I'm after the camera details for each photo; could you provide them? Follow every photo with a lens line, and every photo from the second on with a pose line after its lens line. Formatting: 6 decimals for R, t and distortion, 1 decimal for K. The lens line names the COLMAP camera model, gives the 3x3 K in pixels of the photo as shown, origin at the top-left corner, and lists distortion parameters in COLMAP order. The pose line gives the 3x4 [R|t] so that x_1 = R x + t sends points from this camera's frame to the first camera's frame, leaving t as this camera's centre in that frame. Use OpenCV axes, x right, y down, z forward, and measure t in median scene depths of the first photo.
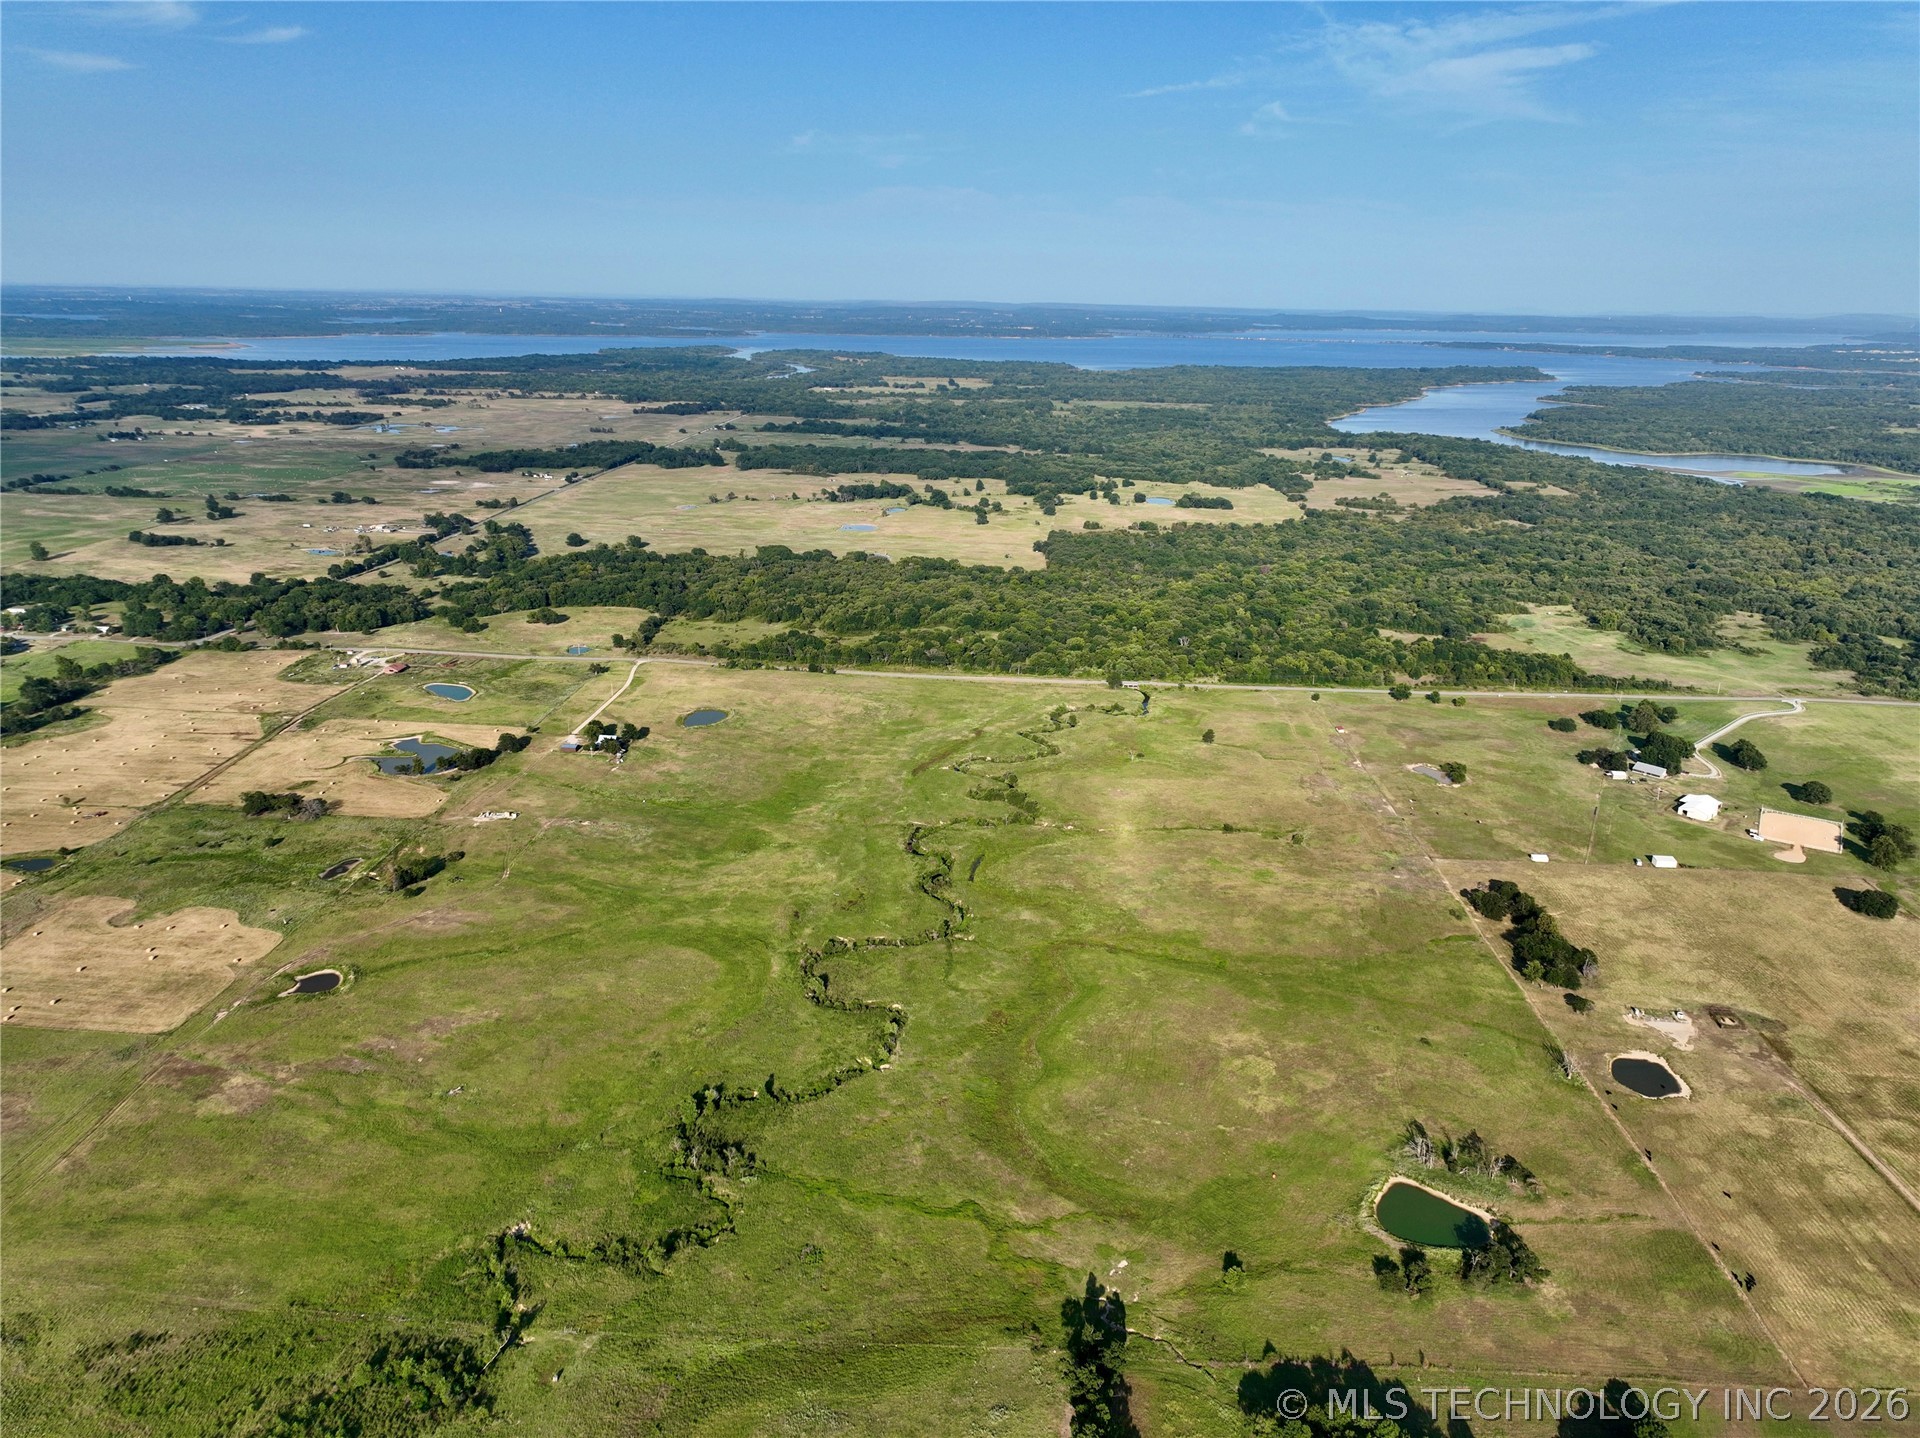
lens RADIAL K [[1347.5, 0, 960.0], [0, 1347.5, 719.0], [0, 0, 1]] dist [-0.000052, 0.015403]
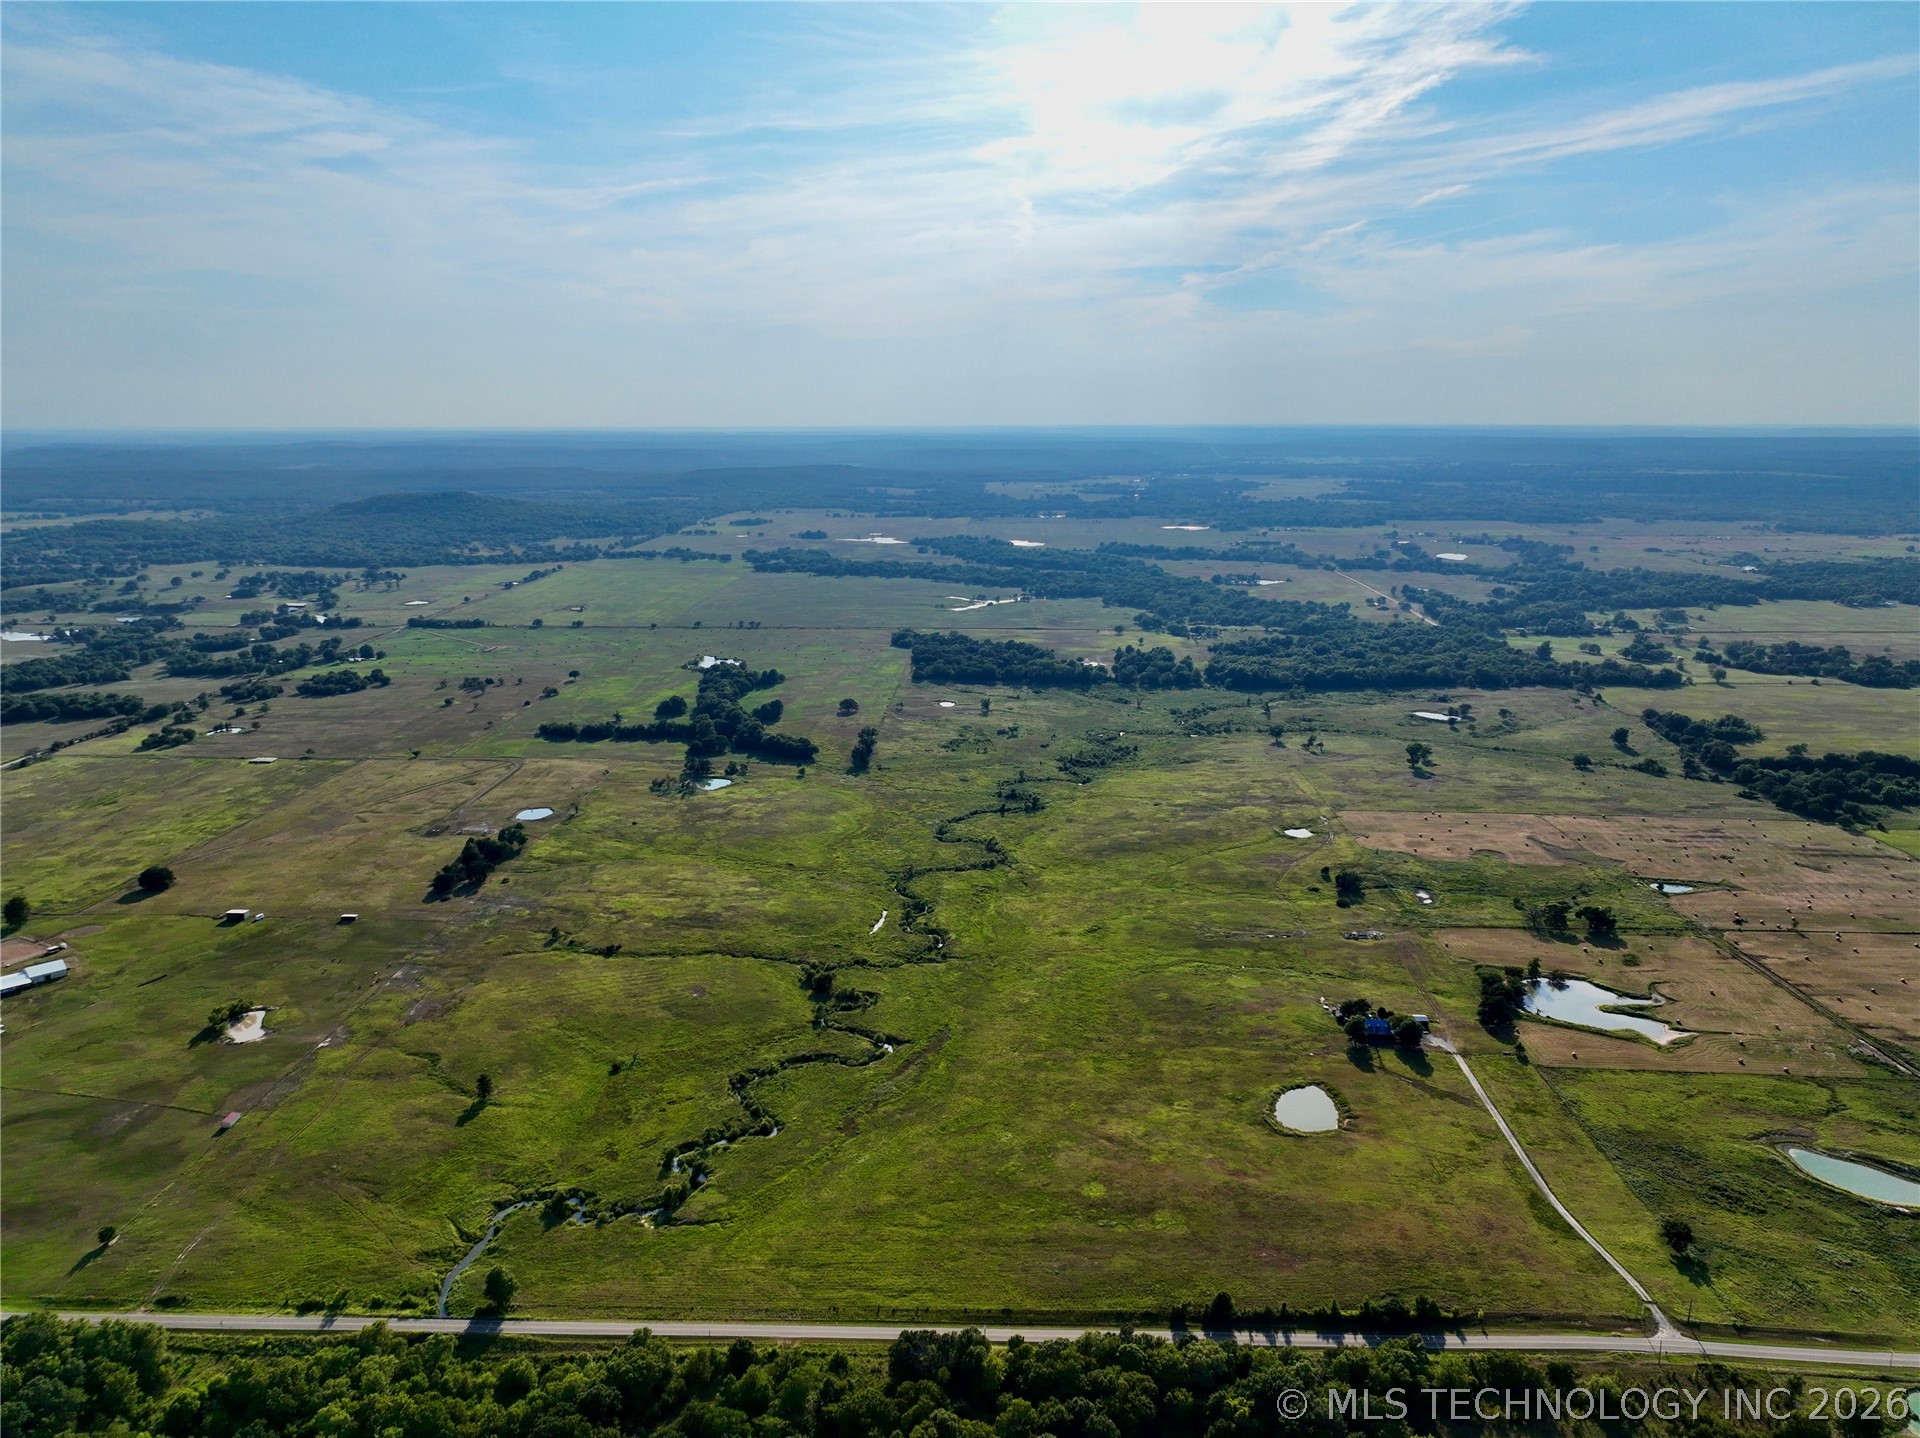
lens RADIAL K [[1347.5, 0, 960.0], [0, 1347.5, 719.0], [0, 0, 1]] dist [-0.000052, 0.015403]
pose [[-0.999728, -0.013172, -0.019221, -0.027157], [-0.021080, 0.862788, 0.505126, -0.549948], [0.009930, 0.505394, -0.862831, 1.751150]]
